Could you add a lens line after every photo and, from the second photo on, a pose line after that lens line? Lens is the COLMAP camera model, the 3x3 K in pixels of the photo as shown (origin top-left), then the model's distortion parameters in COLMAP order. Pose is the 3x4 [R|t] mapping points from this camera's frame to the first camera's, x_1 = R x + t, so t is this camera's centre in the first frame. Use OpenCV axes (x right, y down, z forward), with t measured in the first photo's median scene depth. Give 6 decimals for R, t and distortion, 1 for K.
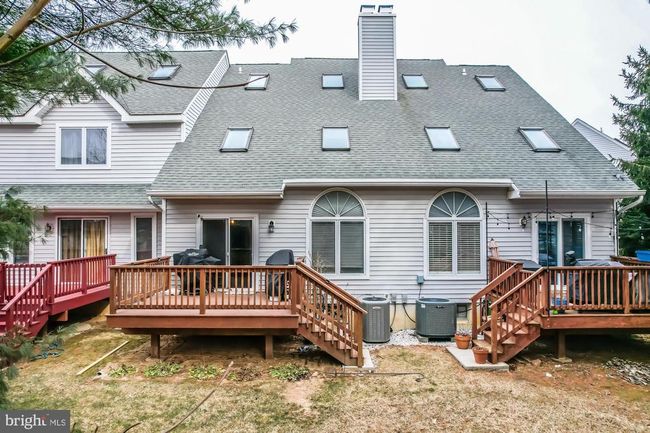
lens RADIAL K [[425.1, 0, 326.1], [0, 425.1, 216.6], [0, 0, 1]] dist [-0.045727, 0.015825]
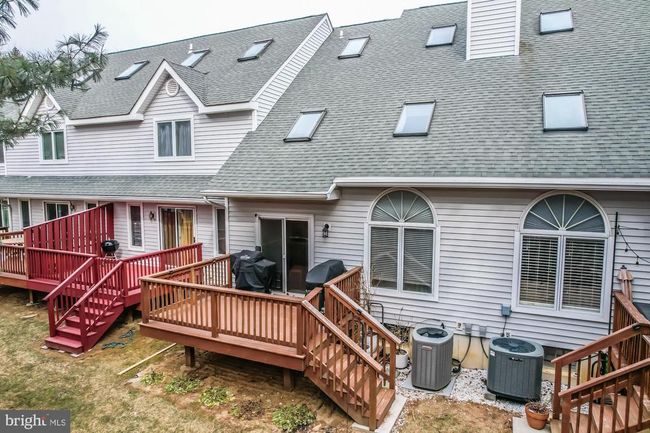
lens RADIAL K [[425.1, 0, 325.1], [0, 425.1, 218.7], [0, 0, 1]] dist [-0.045727, 0.015825]
pose [[0.908924, 0.043345, -0.414704, 0.232244], [0.009882, 0.992063, 0.125349, -0.110146], [0.416846, -0.118031, 0.901281, 0.207519]]
